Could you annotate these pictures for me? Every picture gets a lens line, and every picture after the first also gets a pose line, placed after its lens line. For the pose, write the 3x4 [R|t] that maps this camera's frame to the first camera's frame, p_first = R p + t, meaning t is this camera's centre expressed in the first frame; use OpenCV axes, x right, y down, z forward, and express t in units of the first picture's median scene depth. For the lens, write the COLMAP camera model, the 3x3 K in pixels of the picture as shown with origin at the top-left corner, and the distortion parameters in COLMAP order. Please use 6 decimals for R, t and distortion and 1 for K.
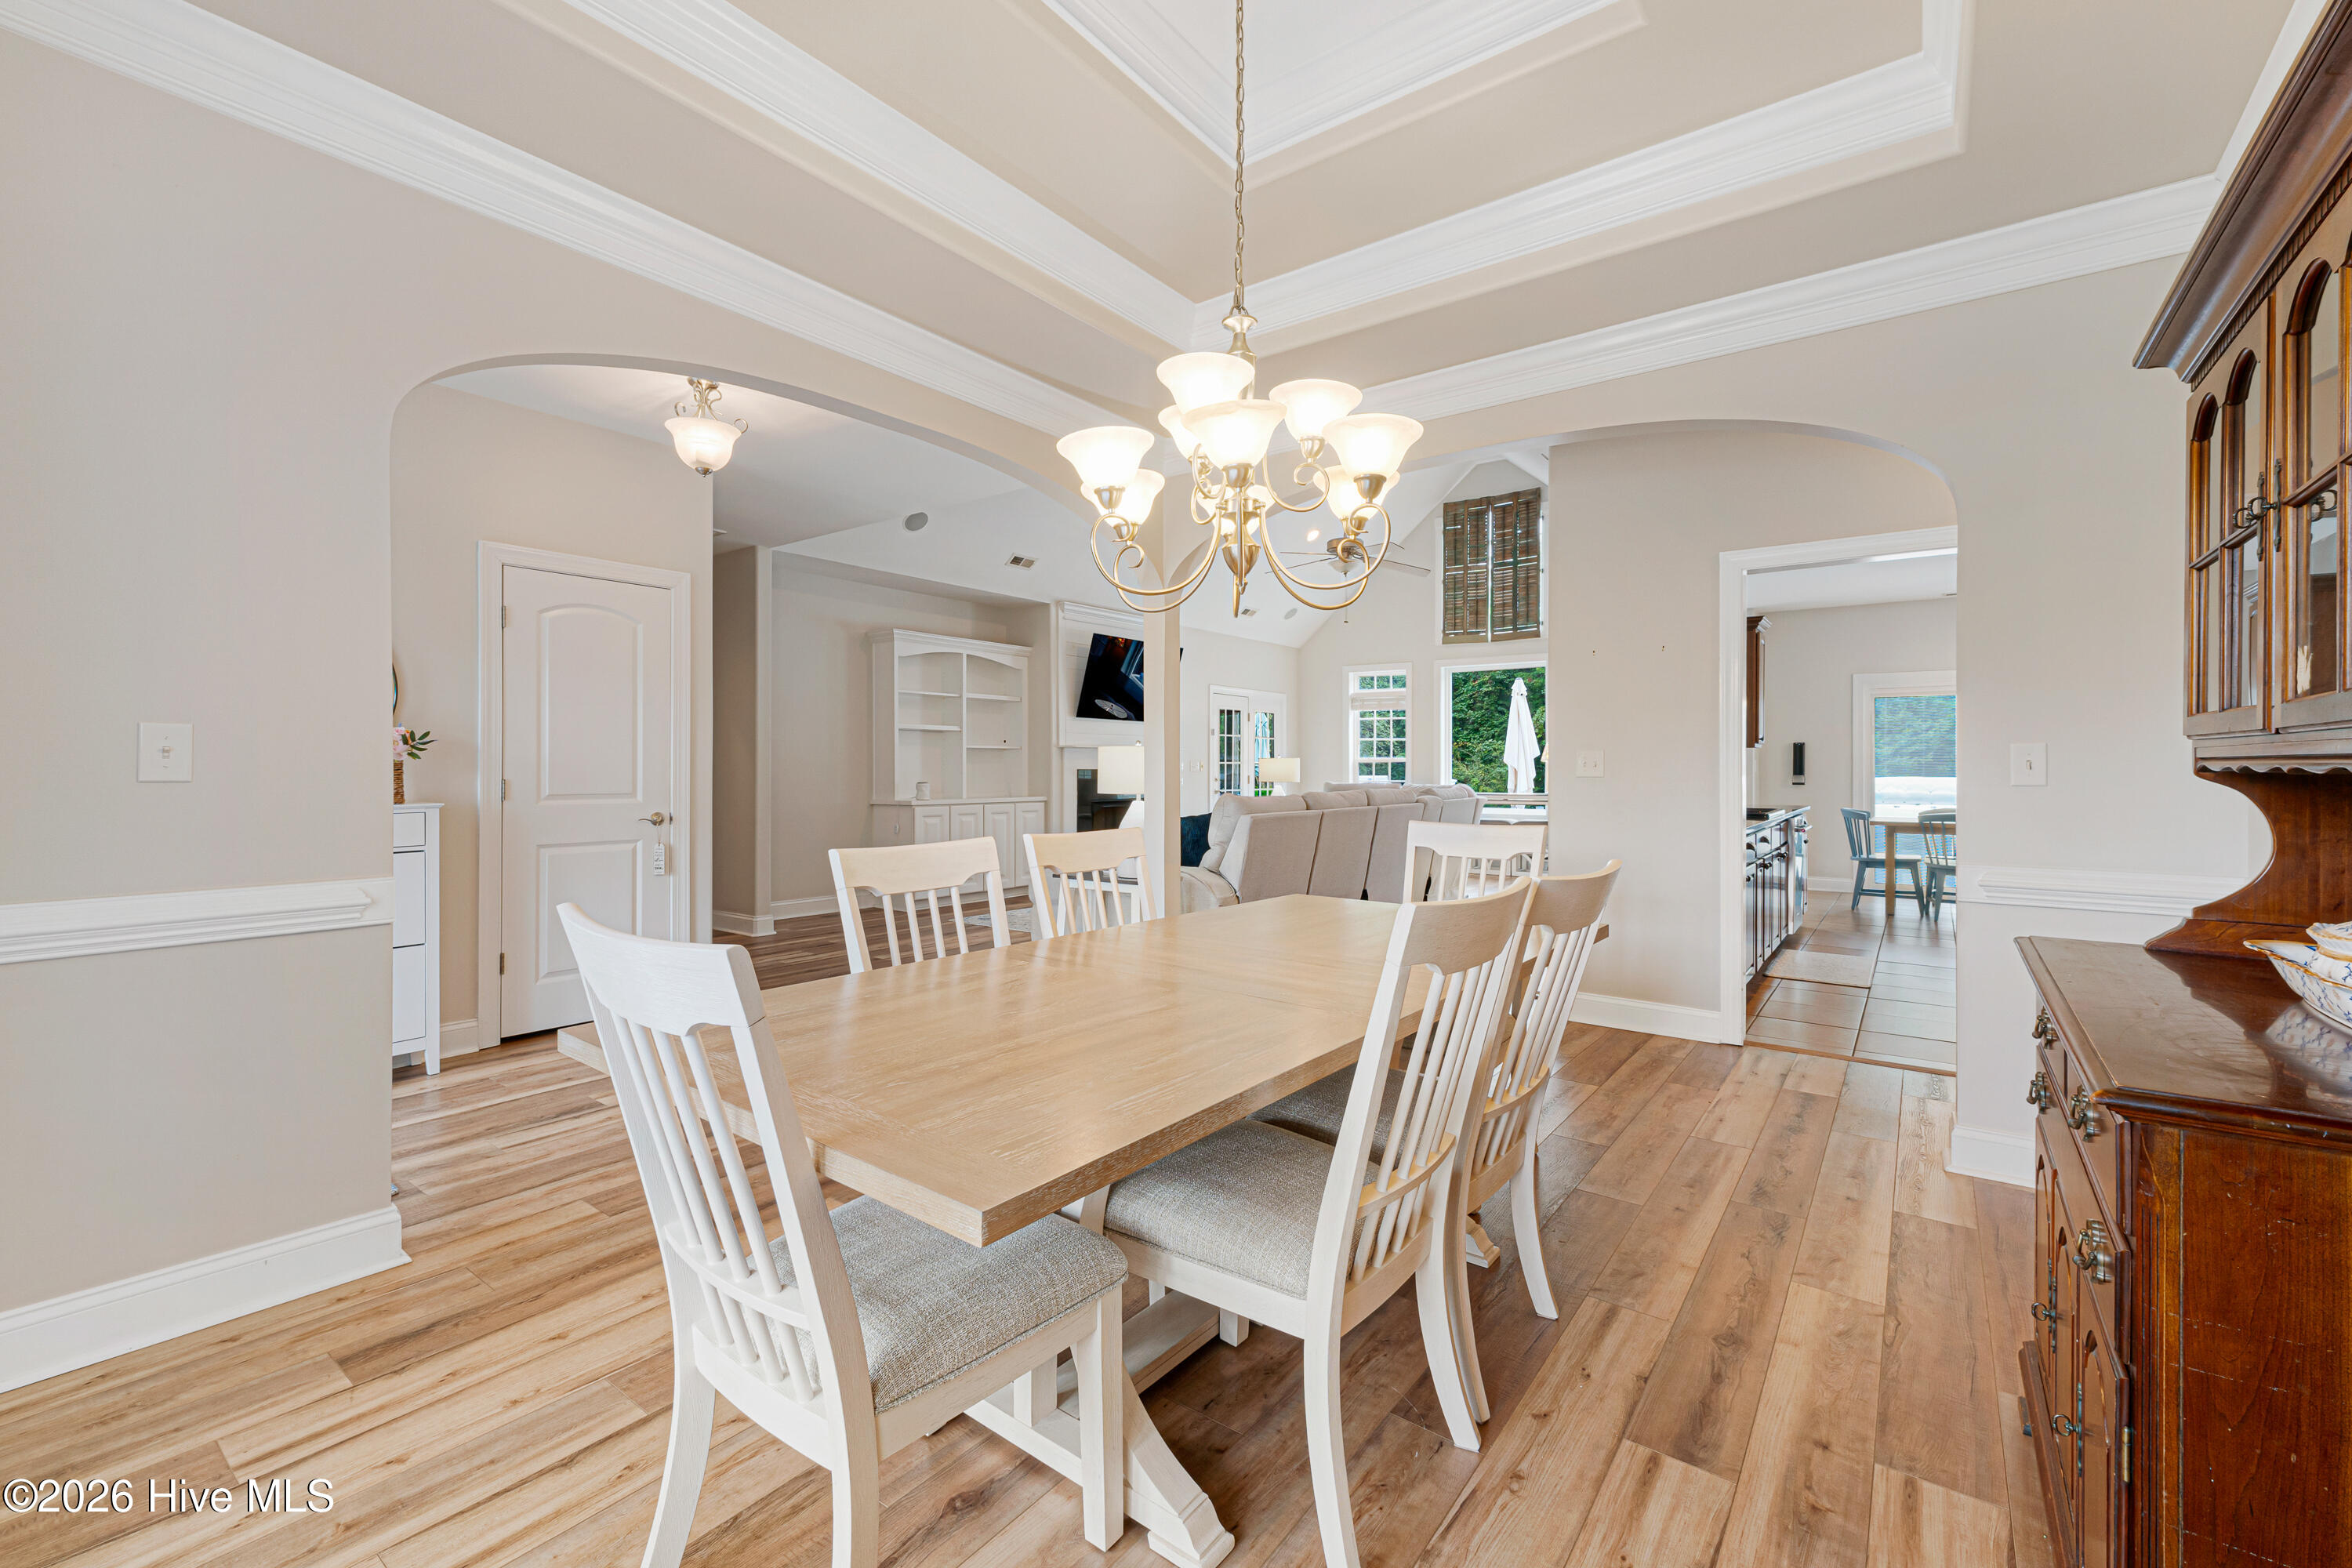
lens RADIAL K [[990.3, 0, 1172.2], [0, 990.3, 751.5], [0, 0, 1]] dist [0.006707, -0.001430]
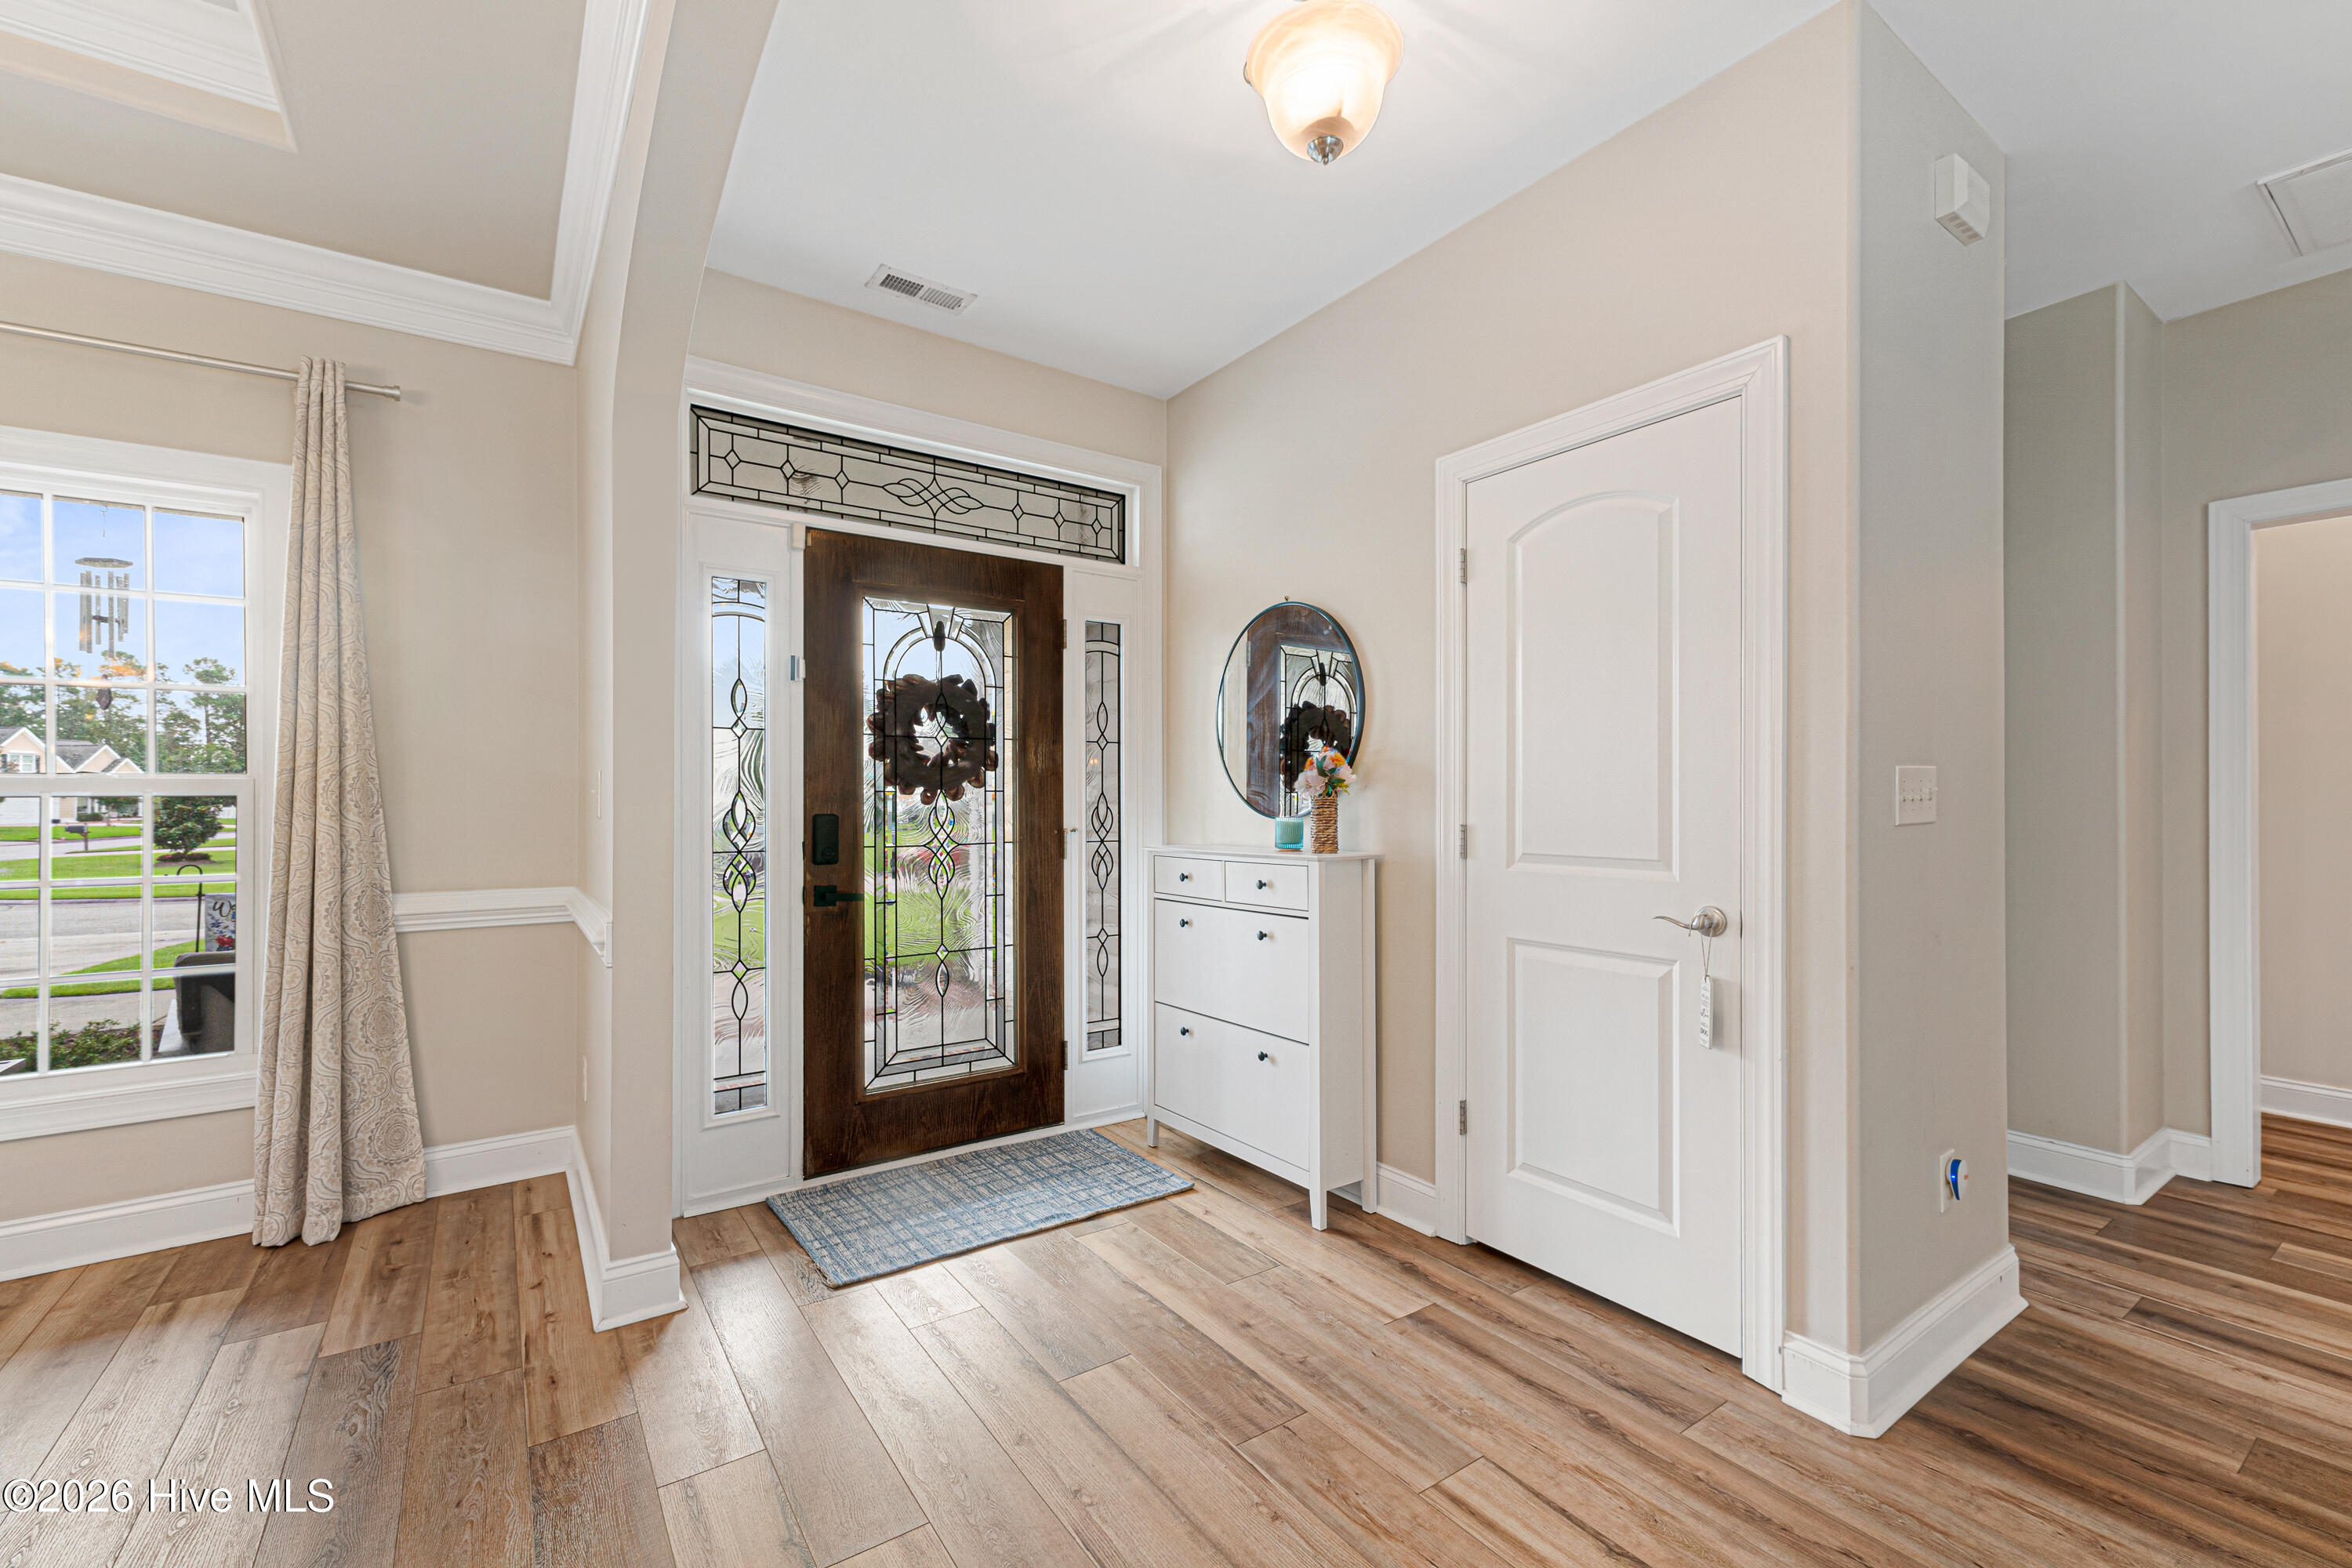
lens RADIAL K [[990.3, 0, 1176.0], [0, 990.3, 793.1], [0, 0, 1]] dist [0.006707, -0.001430]
pose [[-0.310251, -0.002634, -0.950651, -0.008726], [0.016093, 0.999838, -0.008023, 0.004030], [0.950518, -0.017788, -0.310159, 0.388766]]
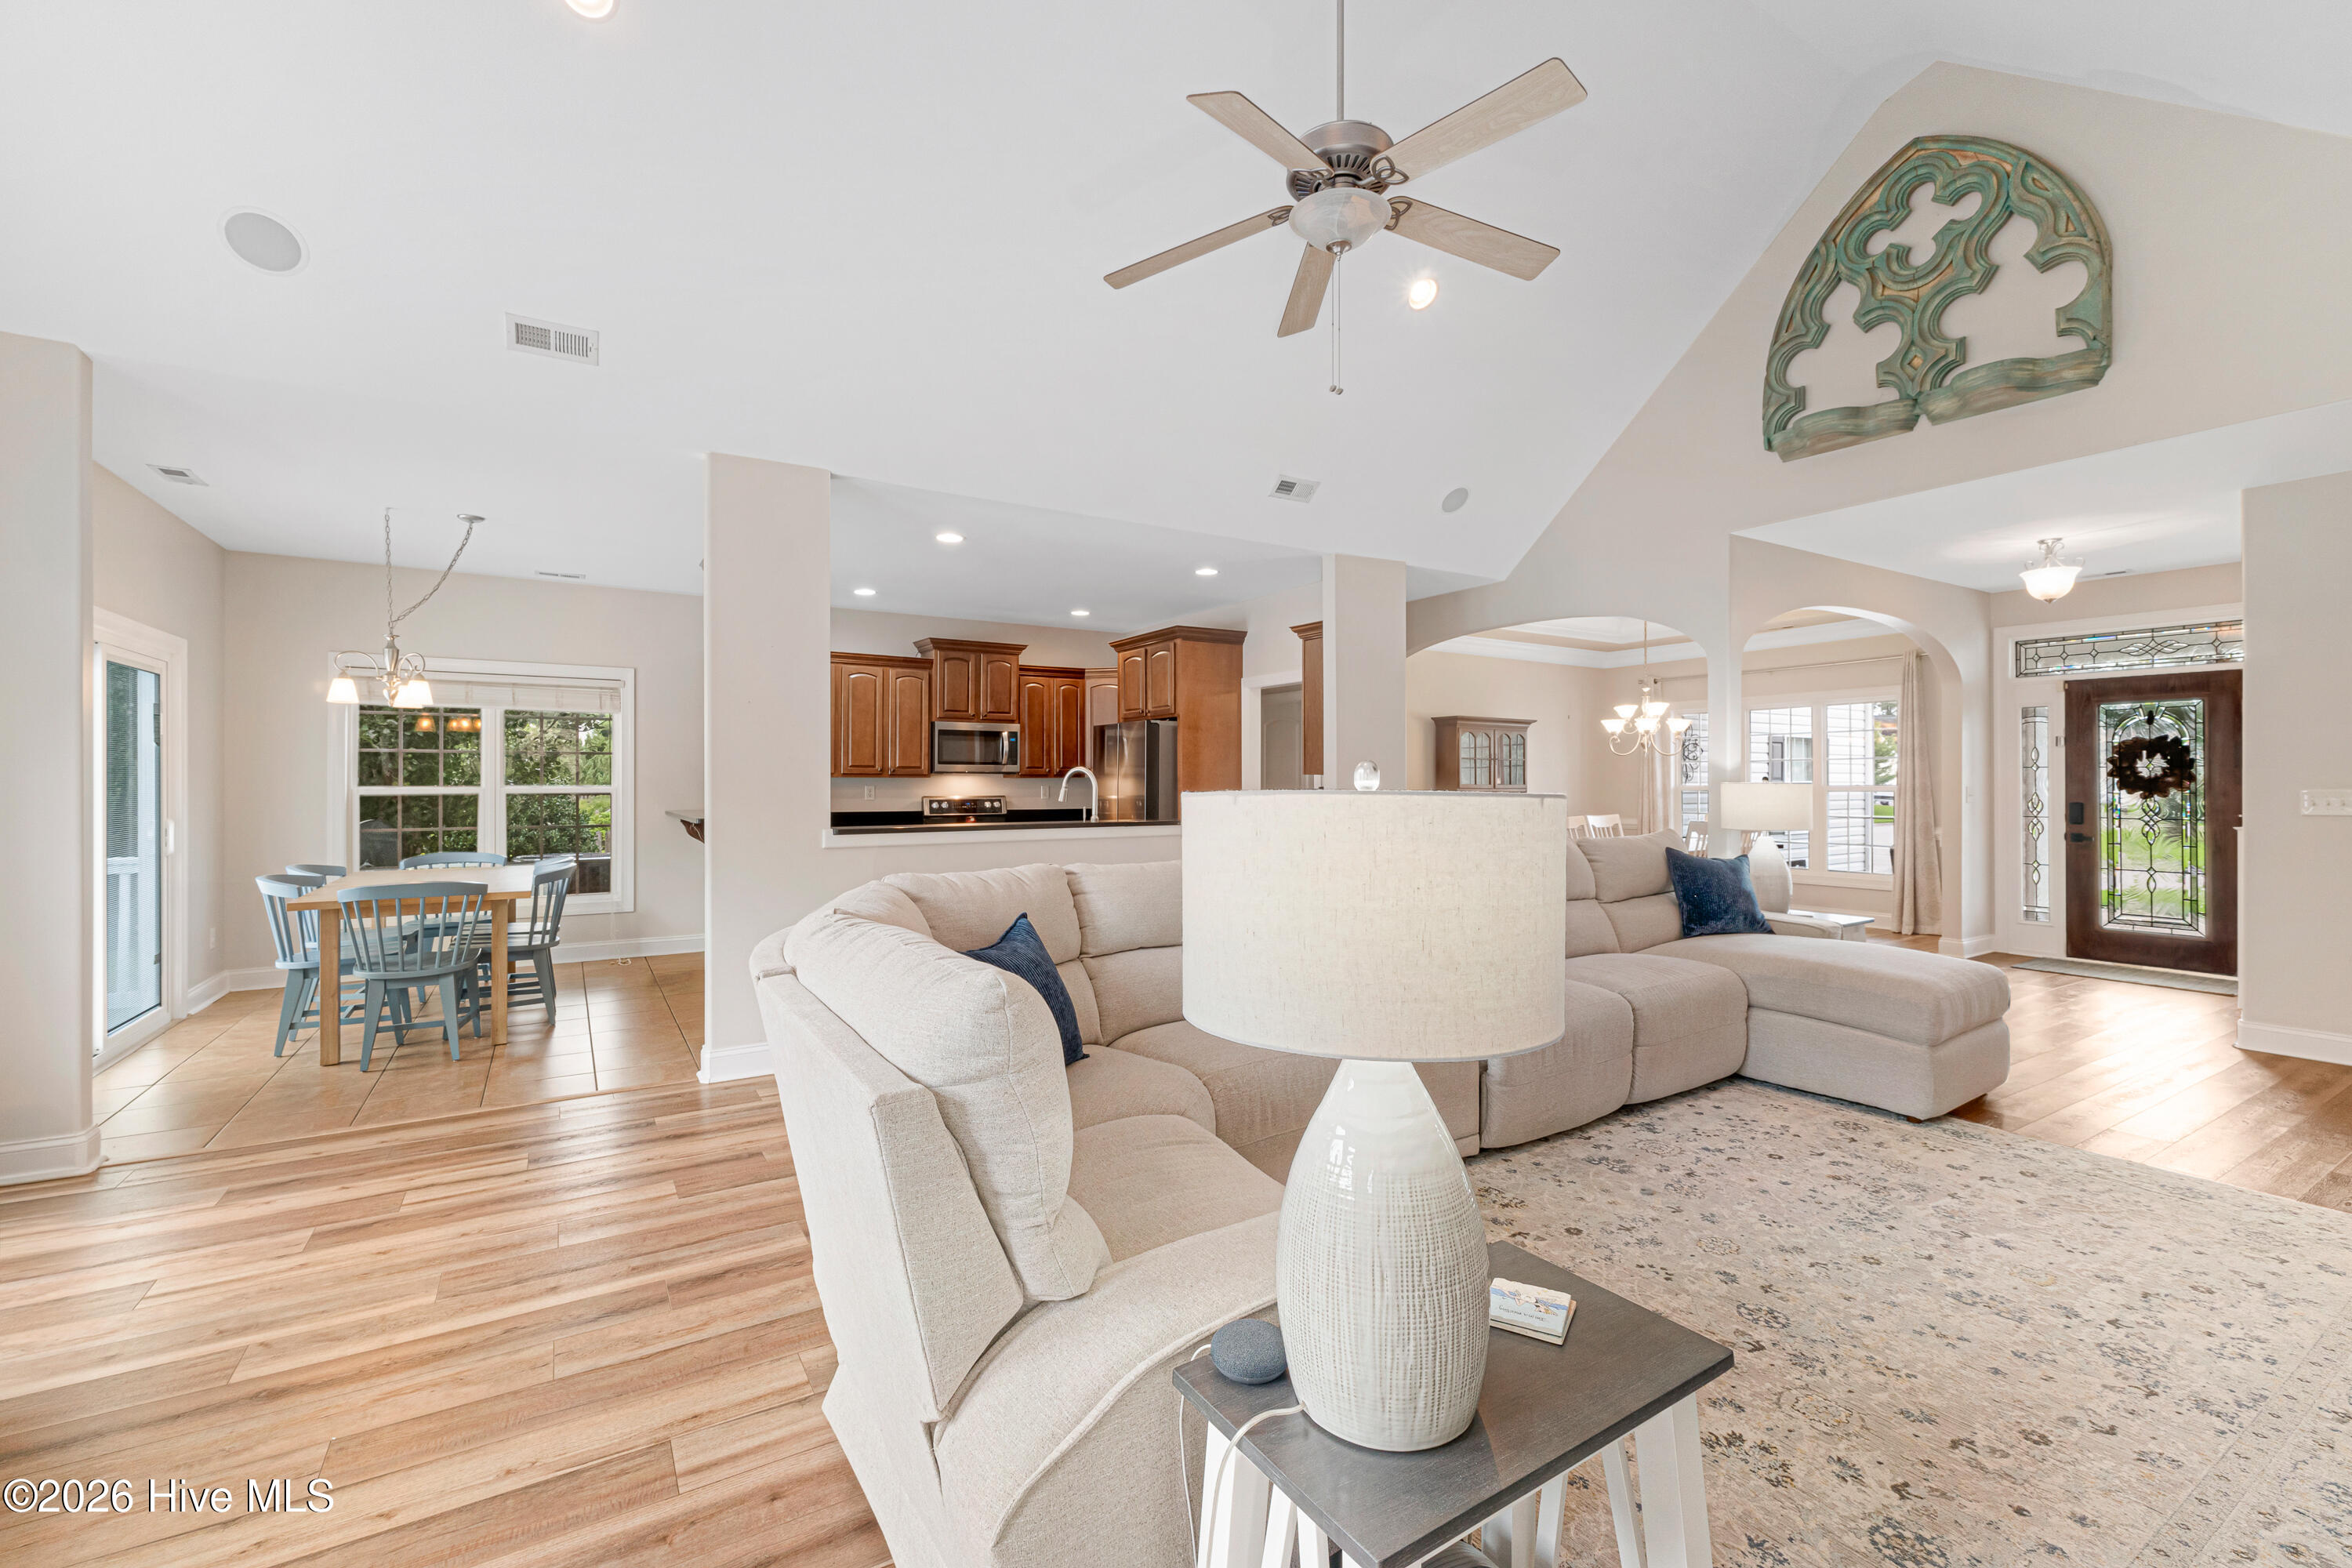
lens RADIAL K [[990.3, 0, 1187.0], [0, 990.3, 777.0], [0, 0, 1]] dist [0.006707, -0.001430]
pose [[-0.937740, 0.000536, 0.347338, 0.075407], [-0.006345, 0.999806, -0.018672, 0.005352], [-0.347280, -0.019714, -0.937554, 1.018641]]
